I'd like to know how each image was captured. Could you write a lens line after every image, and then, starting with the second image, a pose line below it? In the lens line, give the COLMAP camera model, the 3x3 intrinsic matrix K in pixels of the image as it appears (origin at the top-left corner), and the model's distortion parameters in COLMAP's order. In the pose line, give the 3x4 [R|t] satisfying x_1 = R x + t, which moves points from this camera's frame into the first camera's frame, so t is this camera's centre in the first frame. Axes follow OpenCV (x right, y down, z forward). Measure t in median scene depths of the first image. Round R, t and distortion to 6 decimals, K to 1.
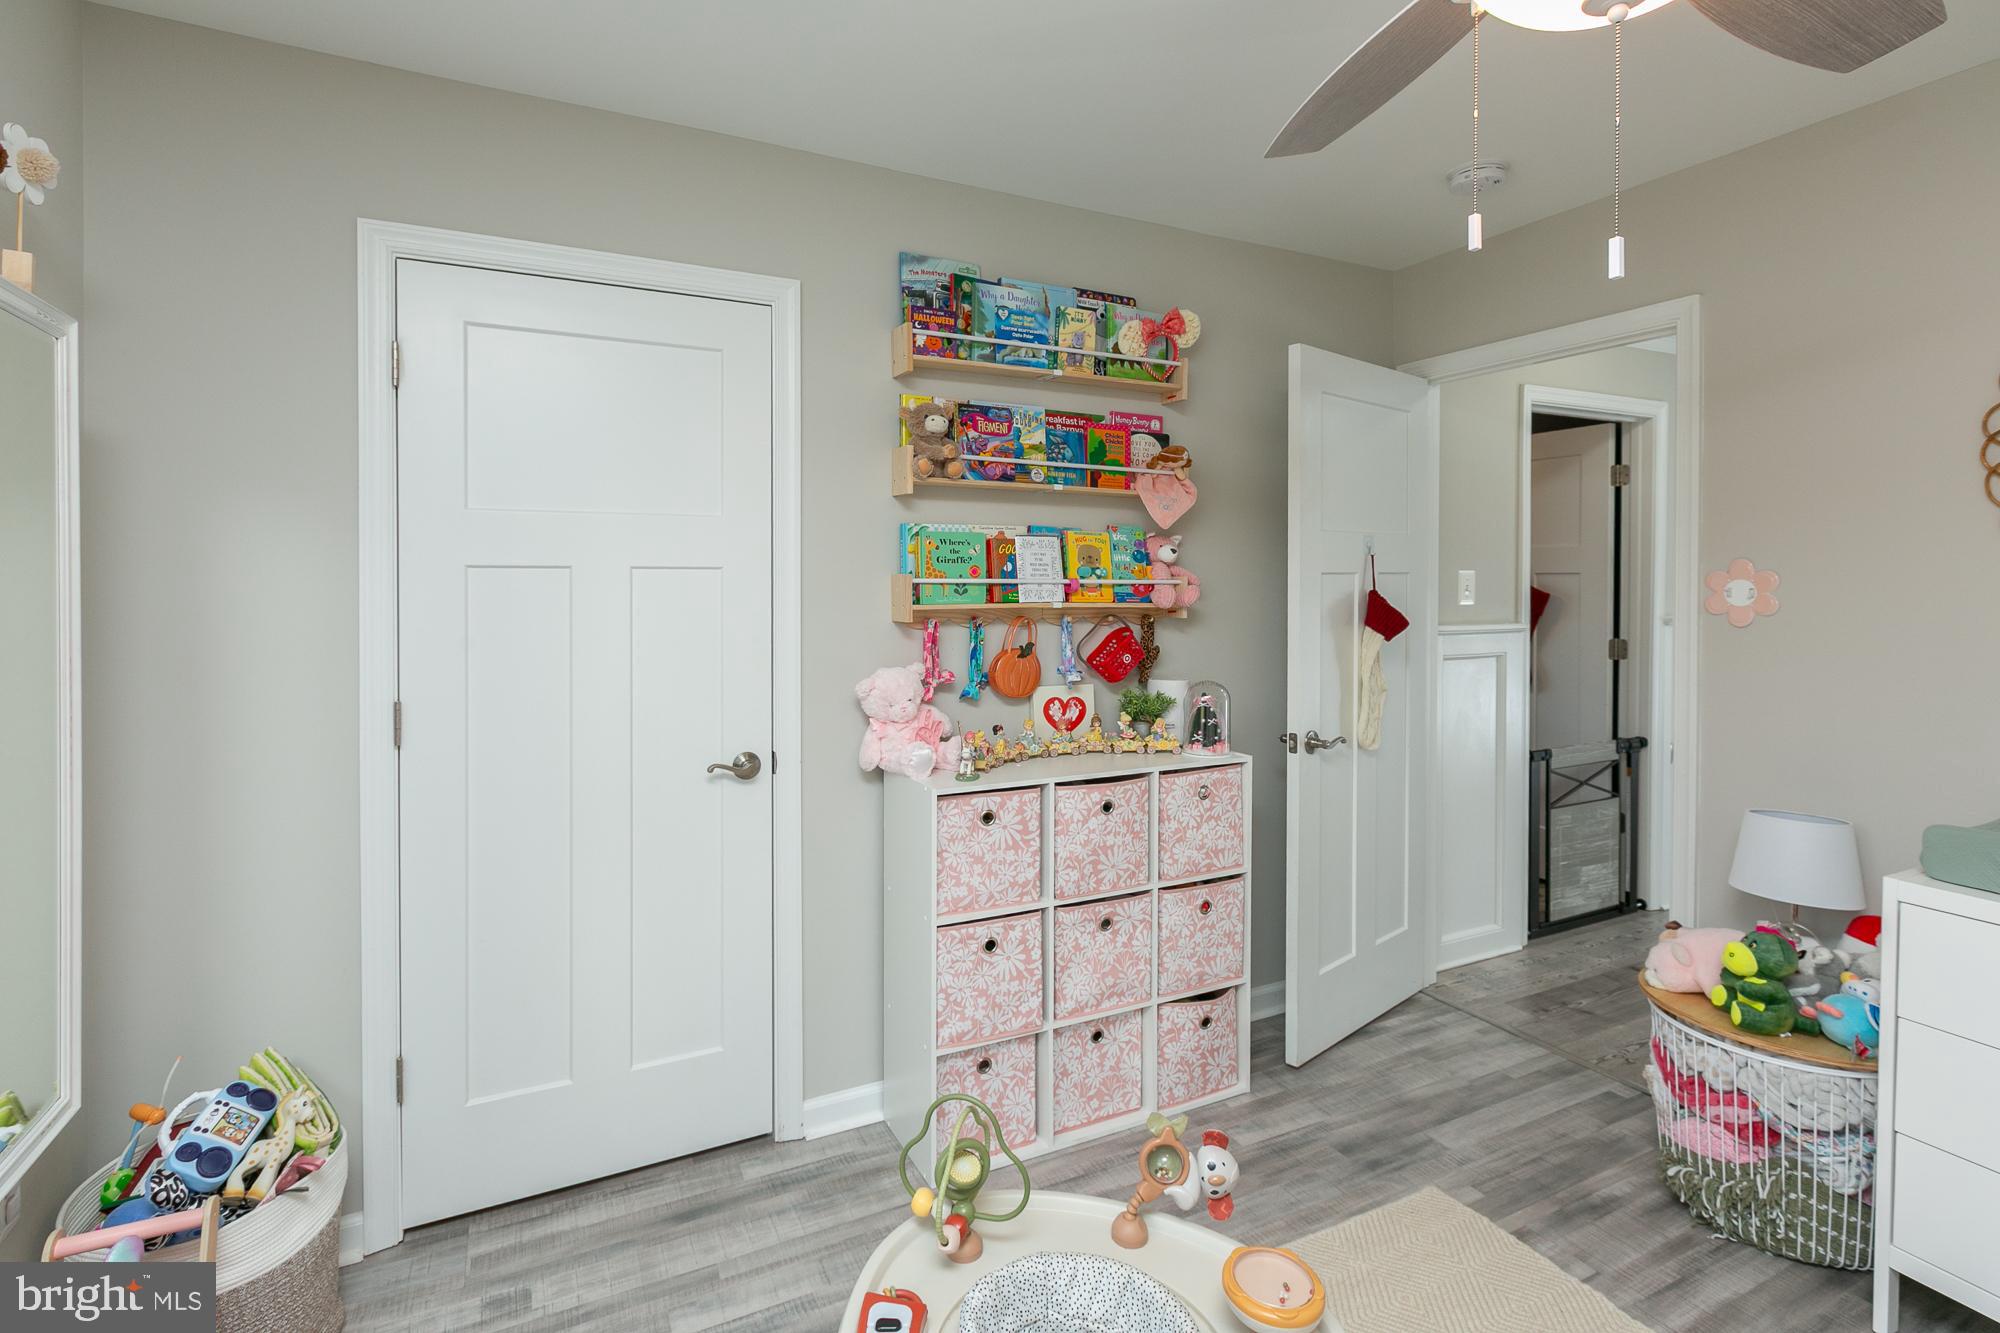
lens RADIAL K [[918.7, 0, 1001.4], [0, 918.7, 585.9], [0, 0, 1]] dist [-0.001834, -0.000337]
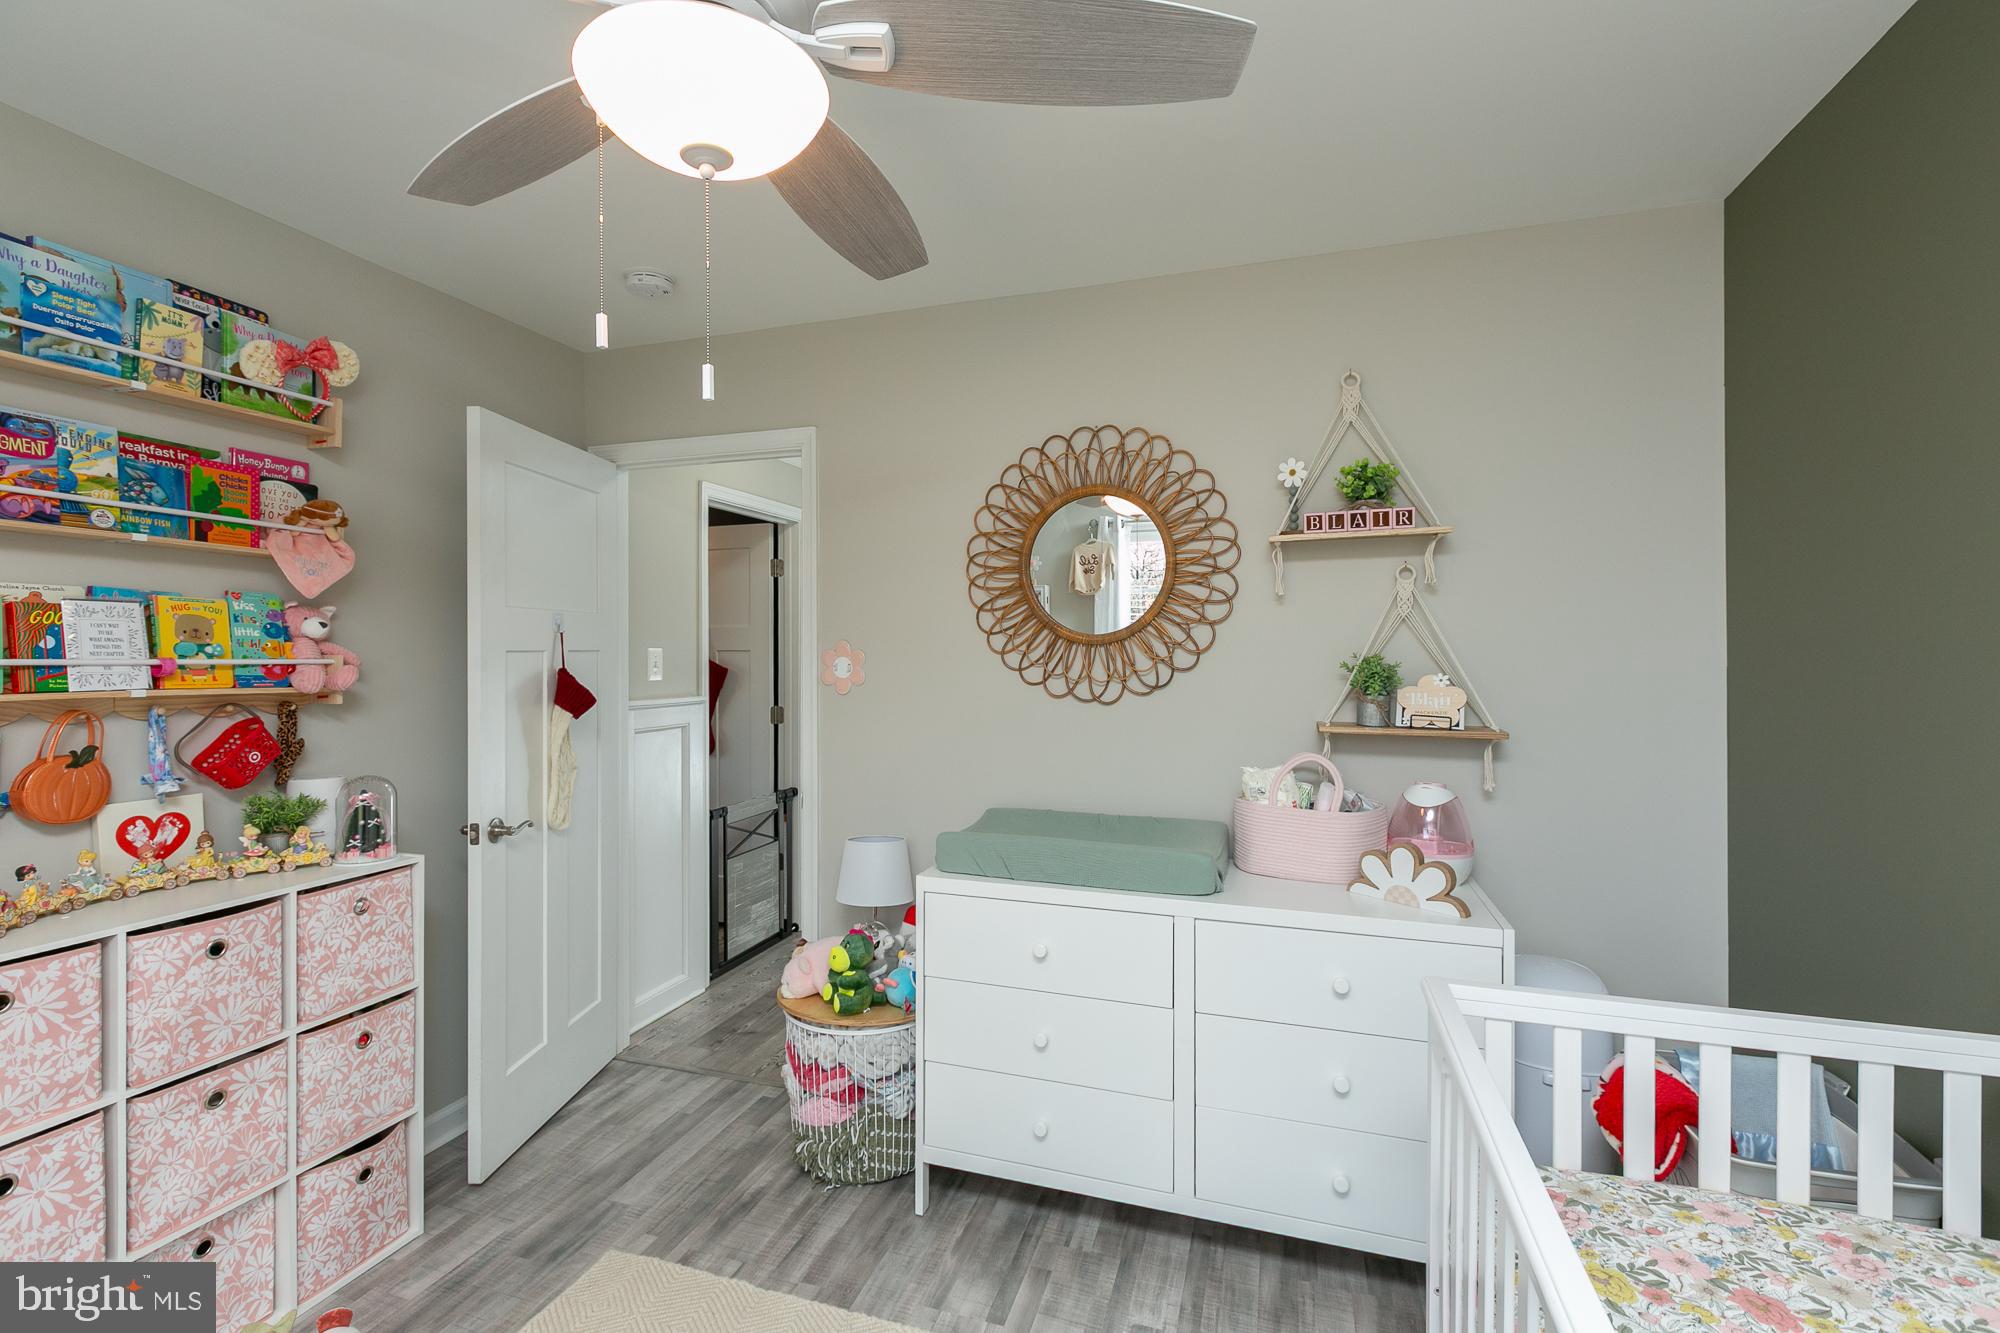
lens RADIAL K [[910.9, 0, 970.0], [0, 910.9, 648.1], [0, 0, 1]] dist [0.001680, -0.000884]
pose [[0.712912, 0.000677, 0.701253, 0.027750], [0.009457, 0.999899, -0.010579, -0.002401], [-0.701190, 0.014173, 0.712834, -0.011146]]
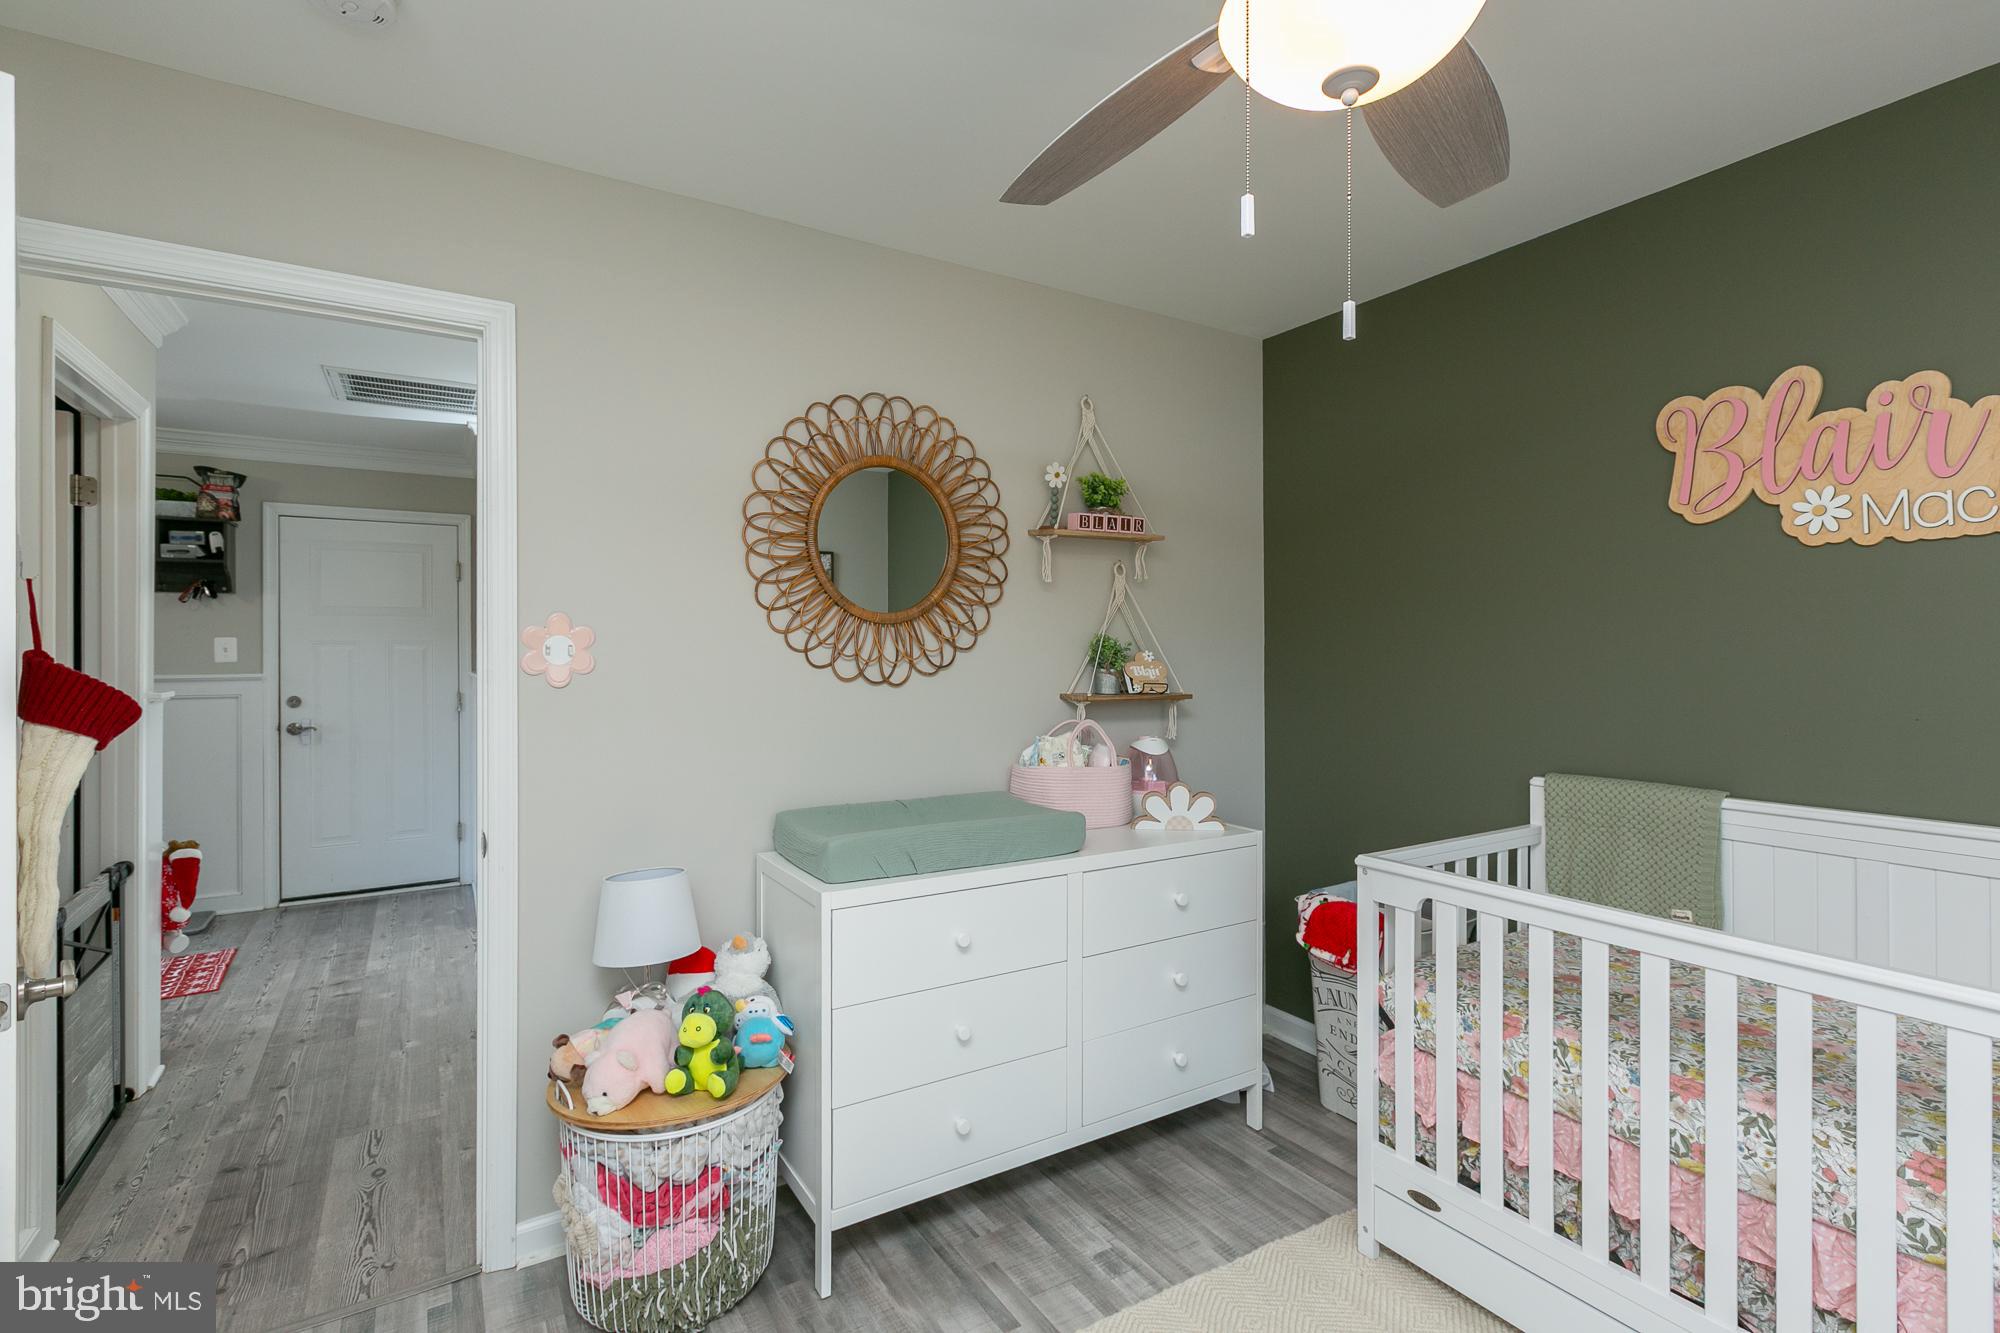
lens RADIAL K [[936.8, 0, 1002.8], [0, 936.8, 646.0], [0, 0, 1]] dist [0.002500, 0.000276]
pose [[-0.096814, 0.000762, 0.995302, -0.098404], [0.013098, 0.999914, 0.000509, 0.005131], [-0.995216, 0.013086, -0.096816, 0.385521]]
